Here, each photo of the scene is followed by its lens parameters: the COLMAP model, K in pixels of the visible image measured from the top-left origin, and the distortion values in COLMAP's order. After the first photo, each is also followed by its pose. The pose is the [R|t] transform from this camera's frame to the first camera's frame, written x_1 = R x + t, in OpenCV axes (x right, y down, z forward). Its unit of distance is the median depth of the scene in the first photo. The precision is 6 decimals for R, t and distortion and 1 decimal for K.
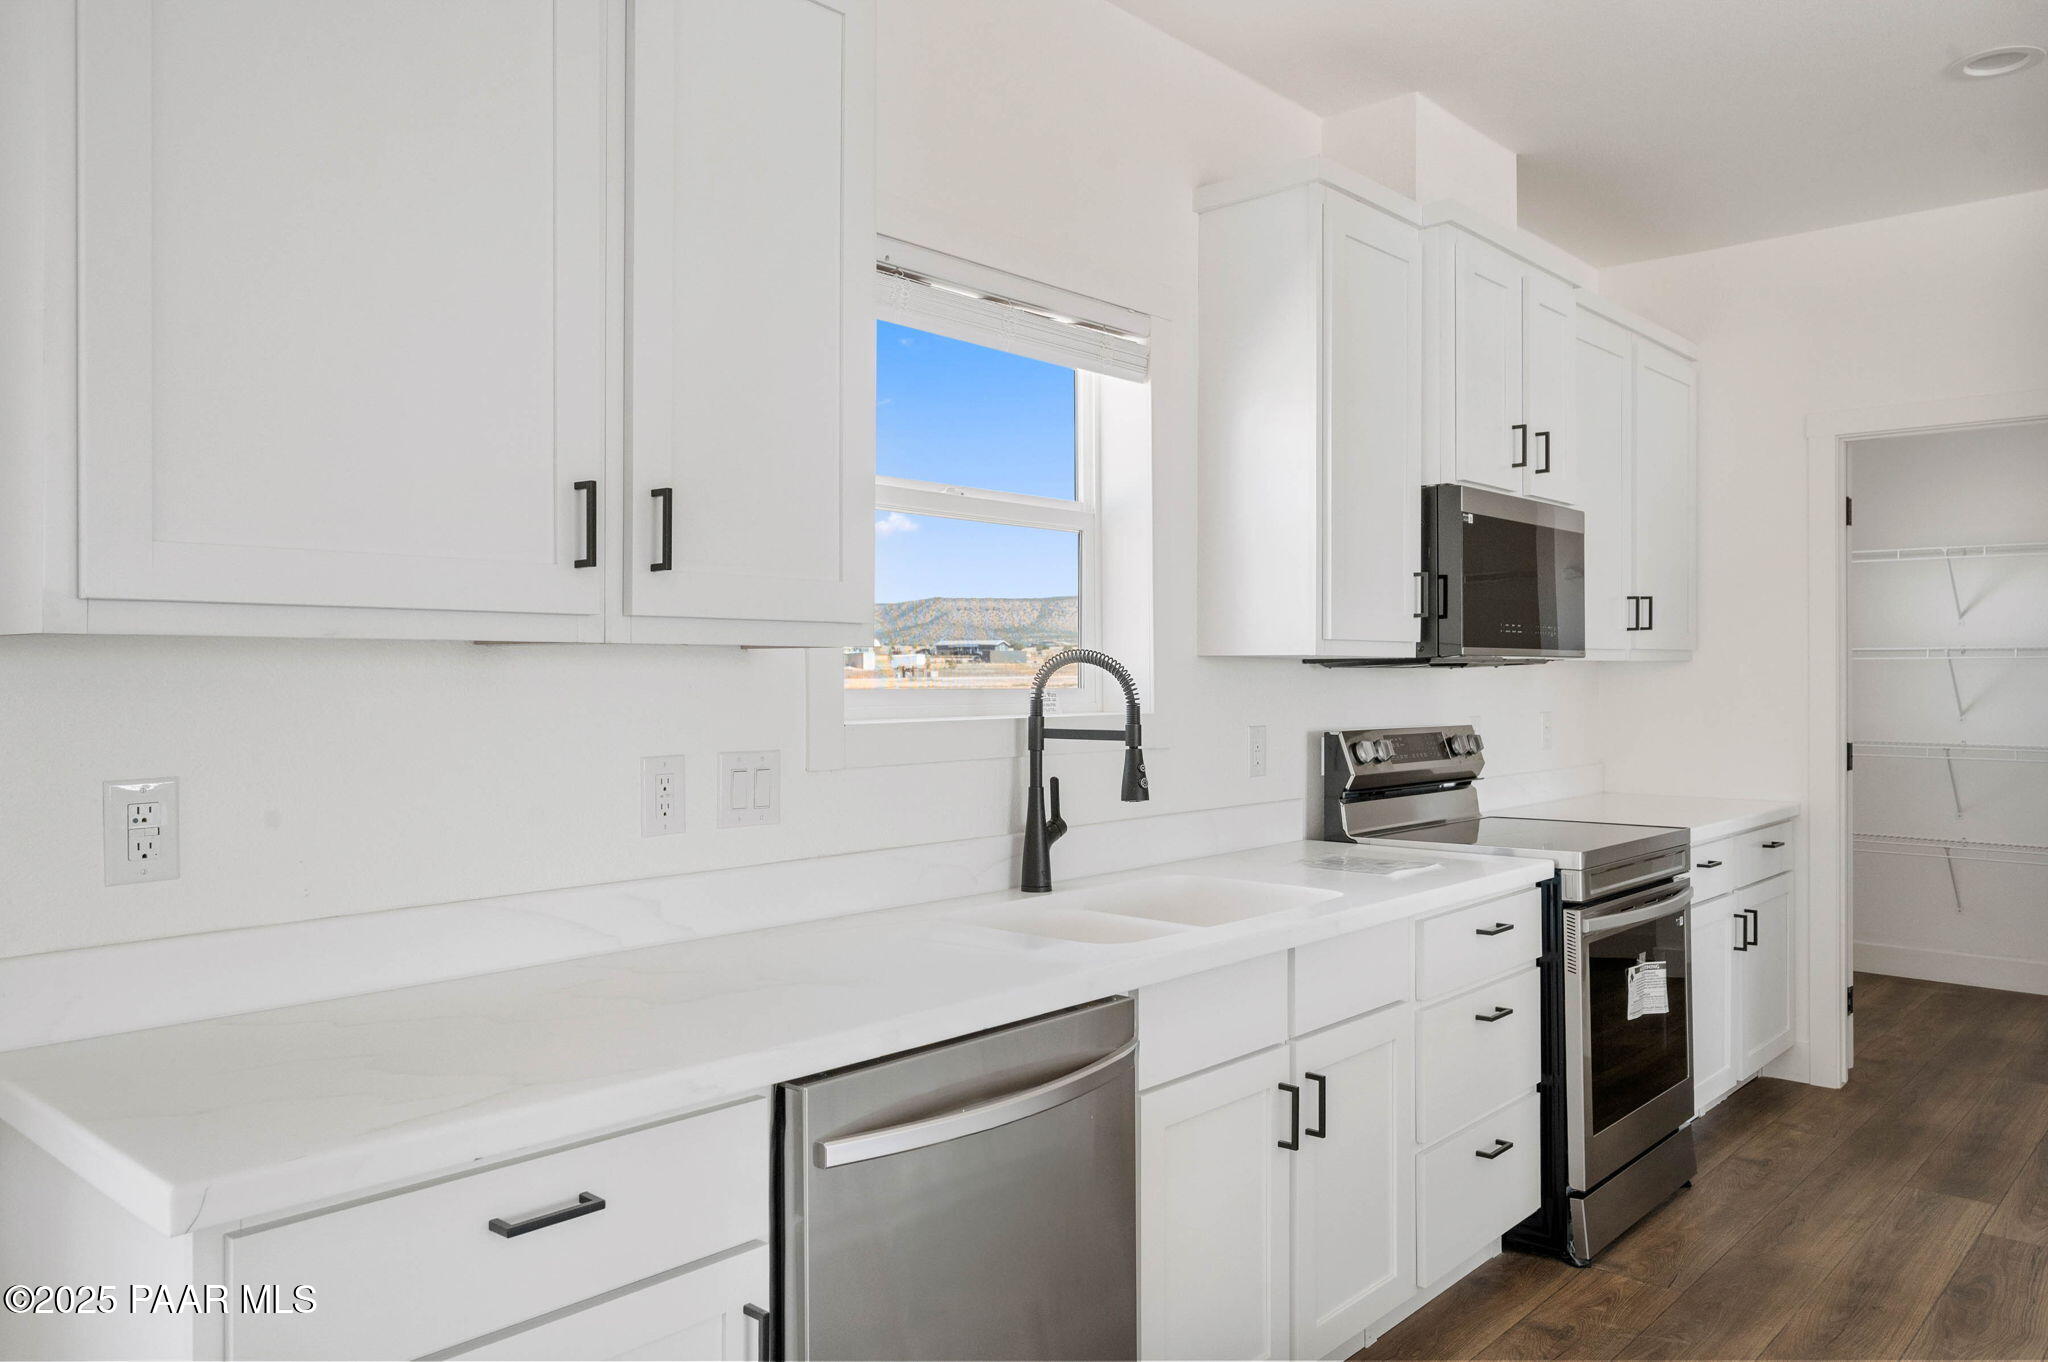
lens RADIAL K [[1448.7, 0, 1024.0], [0, 1448.7, 681.0], [0, 0, 1]] dist [0.003263, 0.001440]
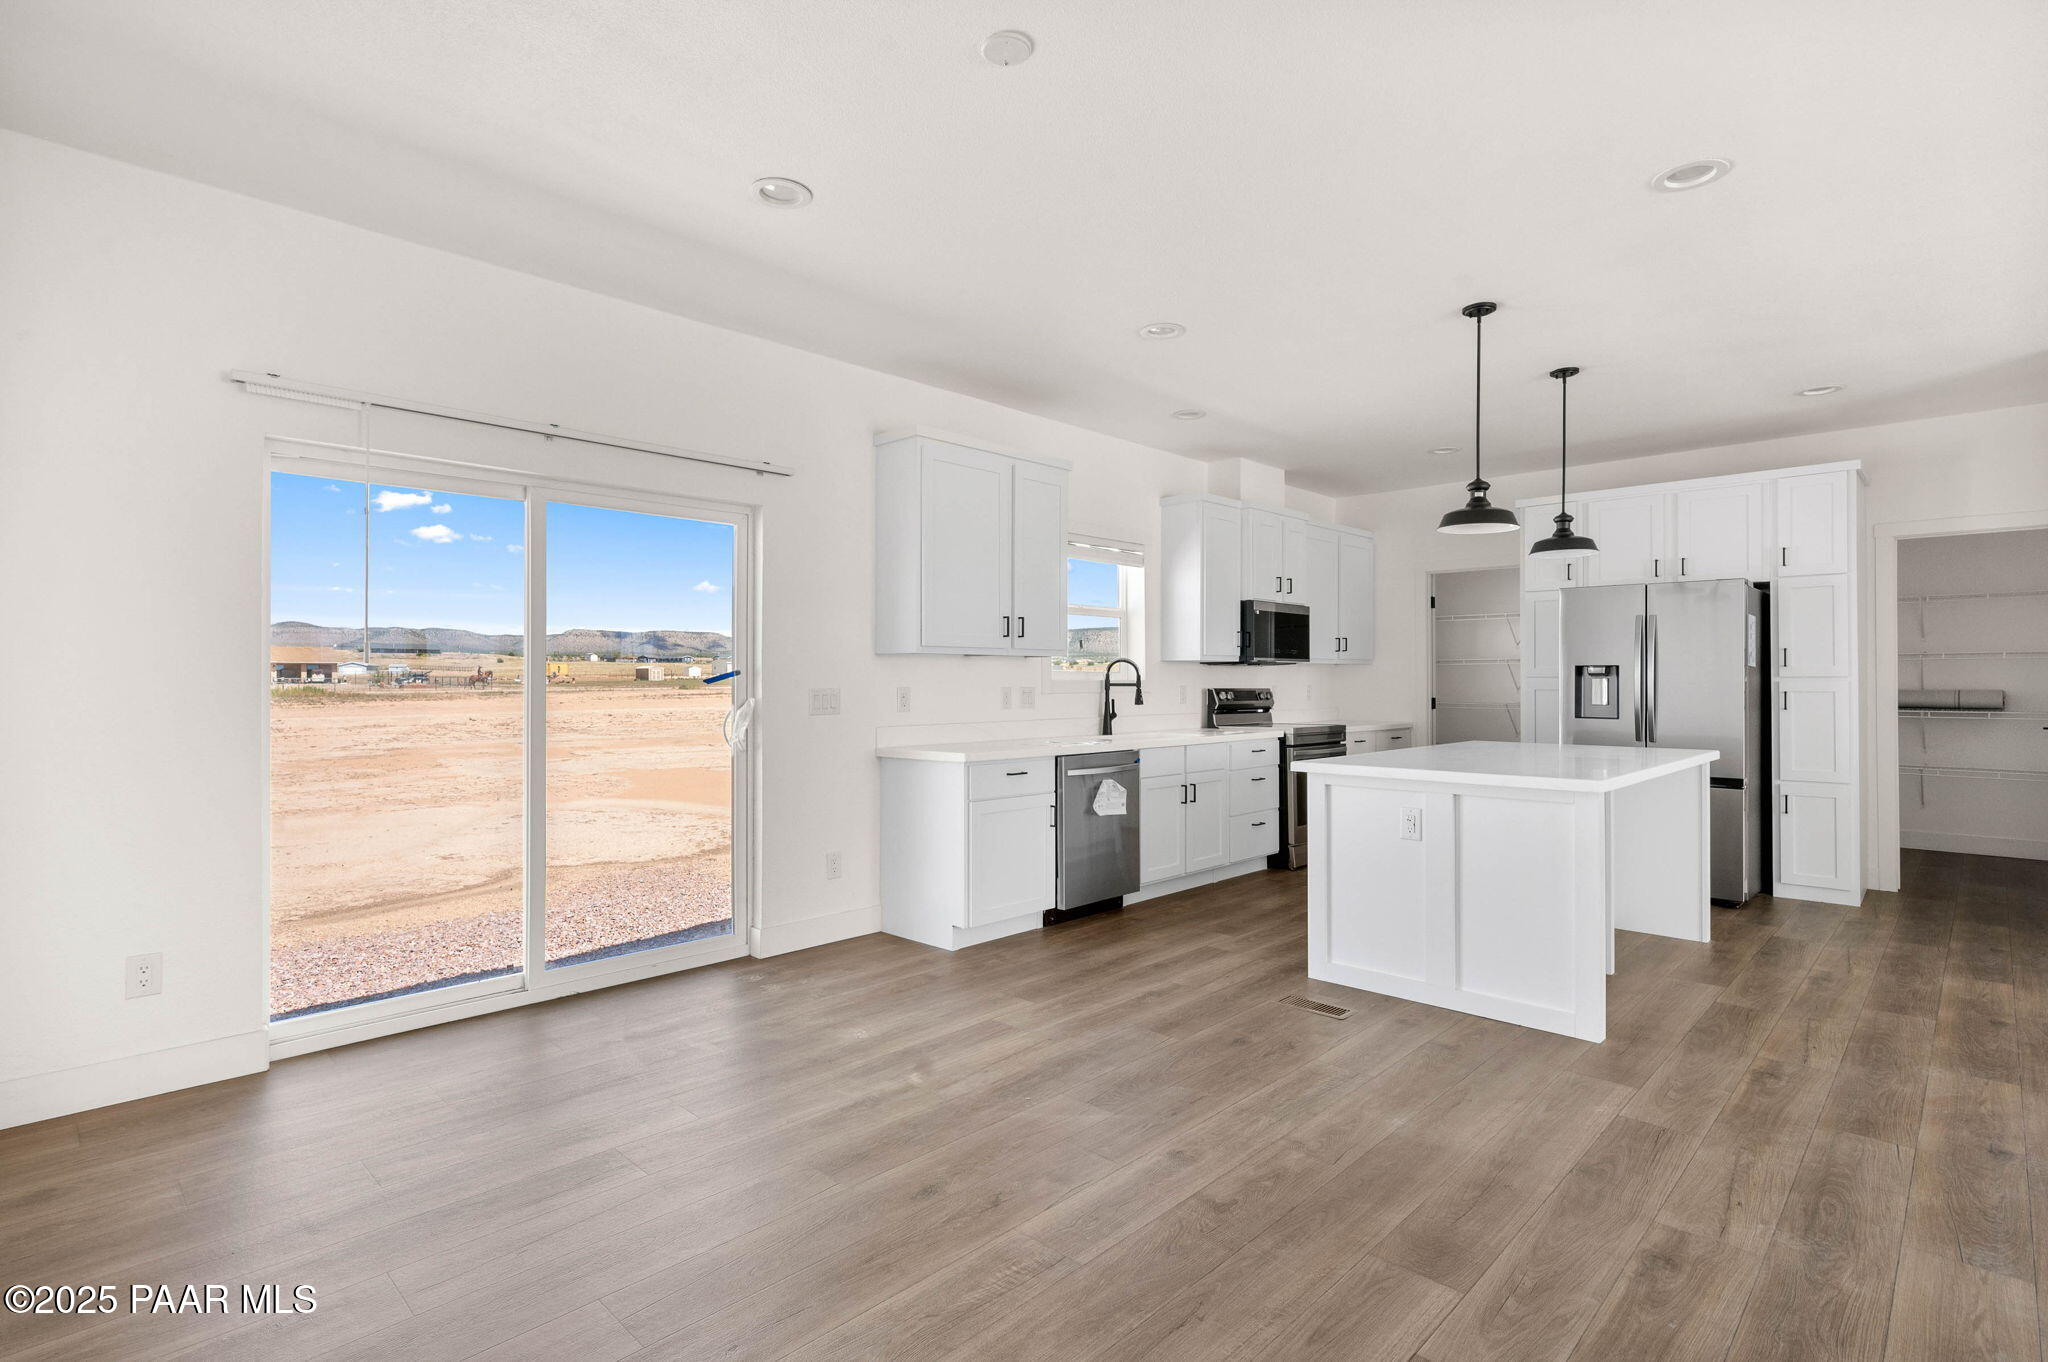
lens RADIAL K [[984.7, 0, 1024.0], [0, 984.7, 681.0], [0, 0, 1]] dist [0.002639, 0.000582]
pose [[0.999297, 0.000506, -0.037494, -0.078689], [-0.000665, 0.999991, -0.004219, 0.031692], [0.037491, 0.004241, 0.999288, -0.976178]]
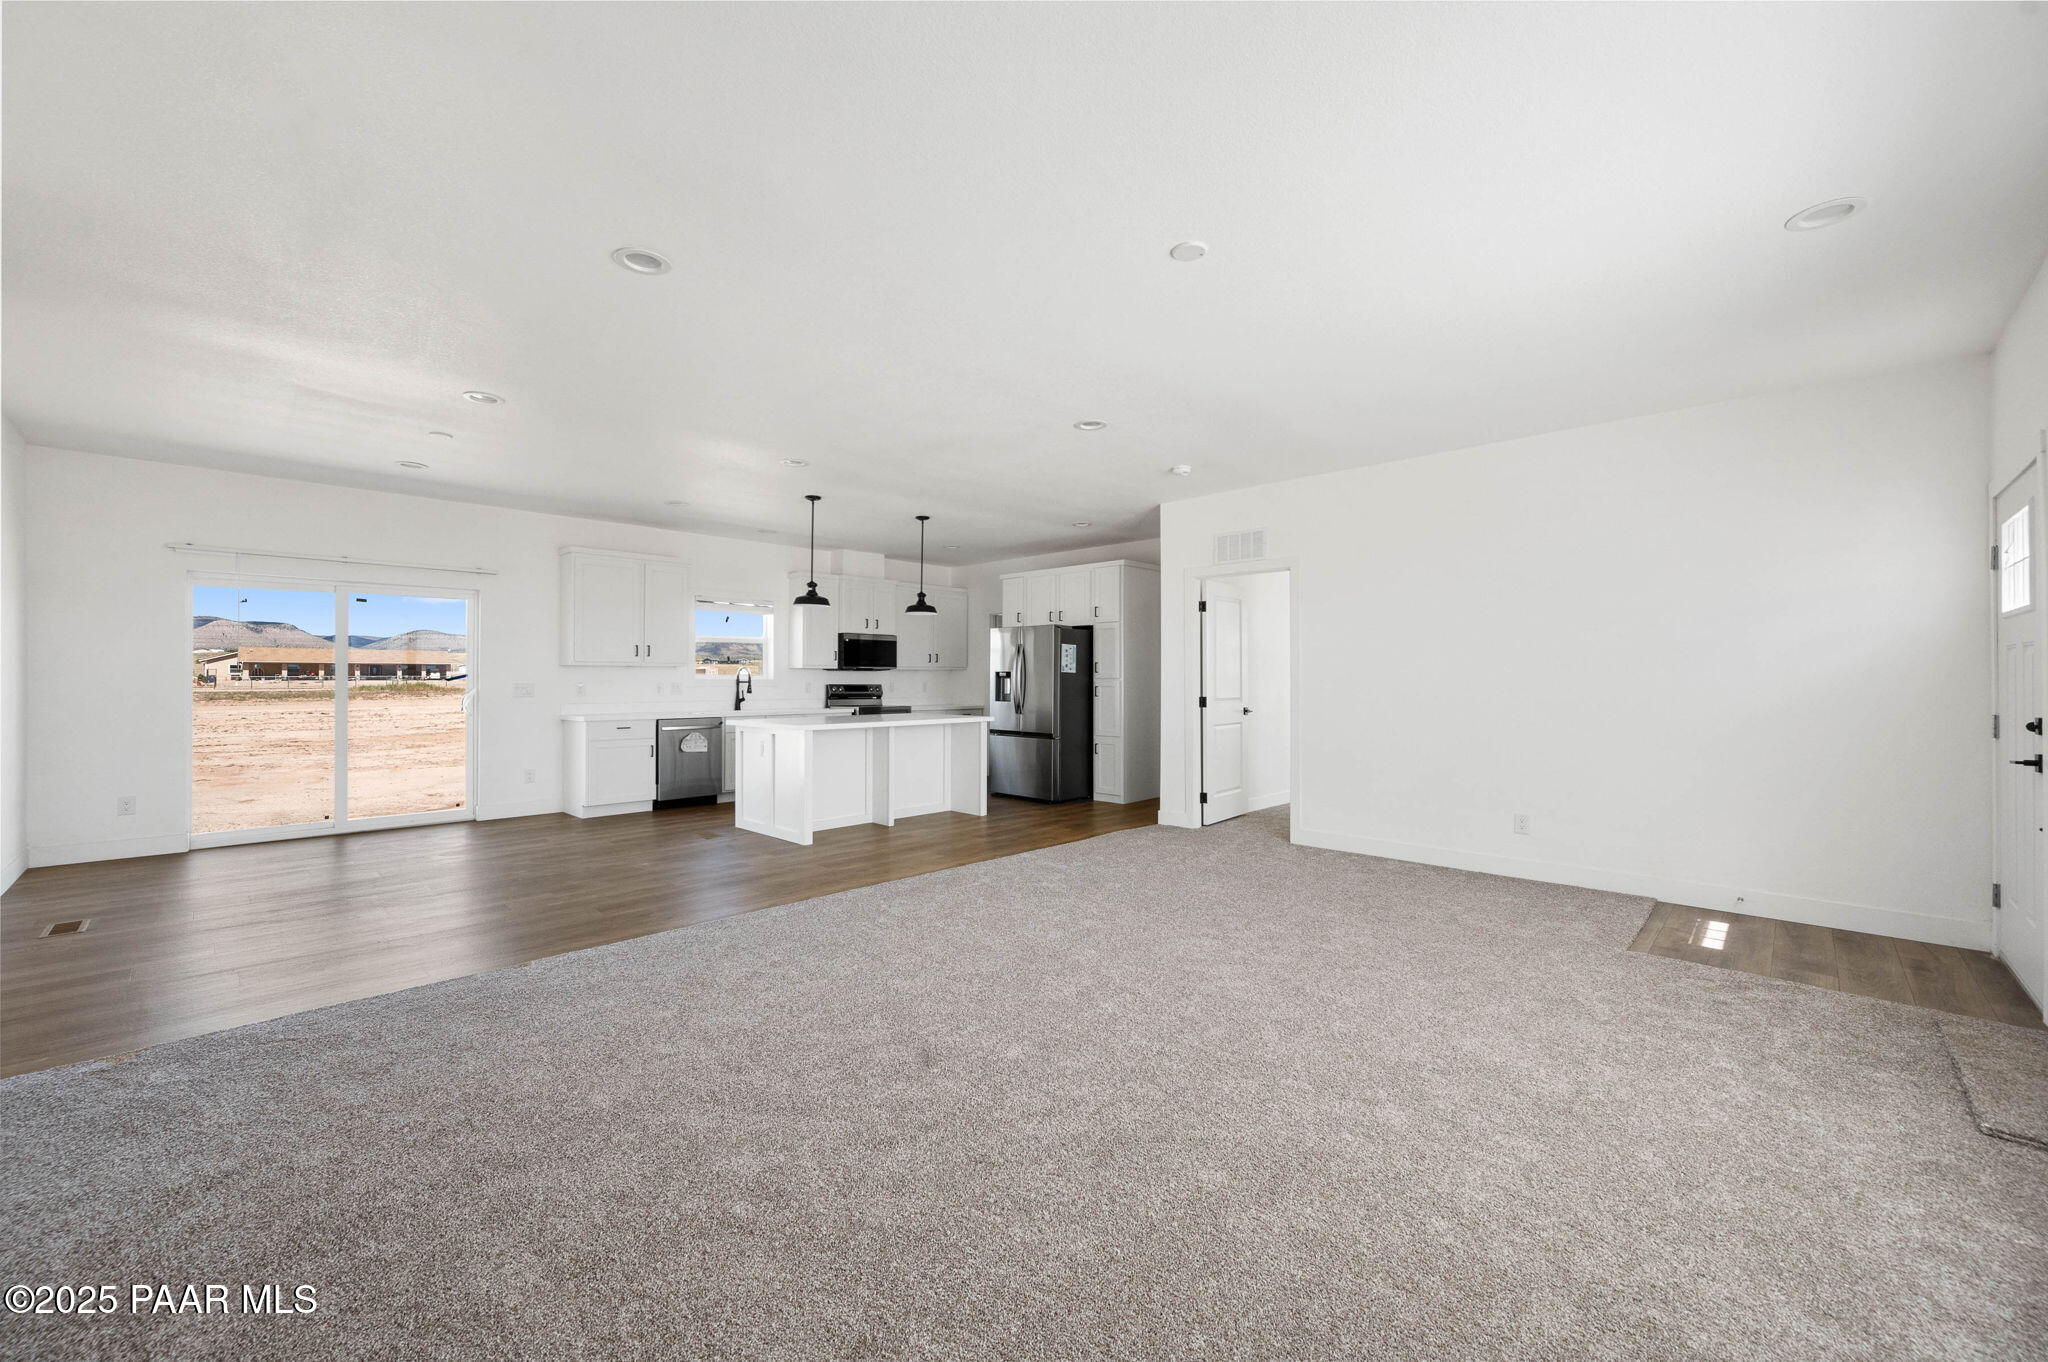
lens RADIAL K [[793.9, 0, 1024.0], [0, 793.9, 681.0], [0, 0, 1]] dist [-0.001683, 0.000002]
pose [[0.999495, 0.002770, -0.031647, 1.026624], [-0.002849, 0.999993, -0.002444, 0.031579], [0.031640, 0.002533, 0.999496, -1.714825]]
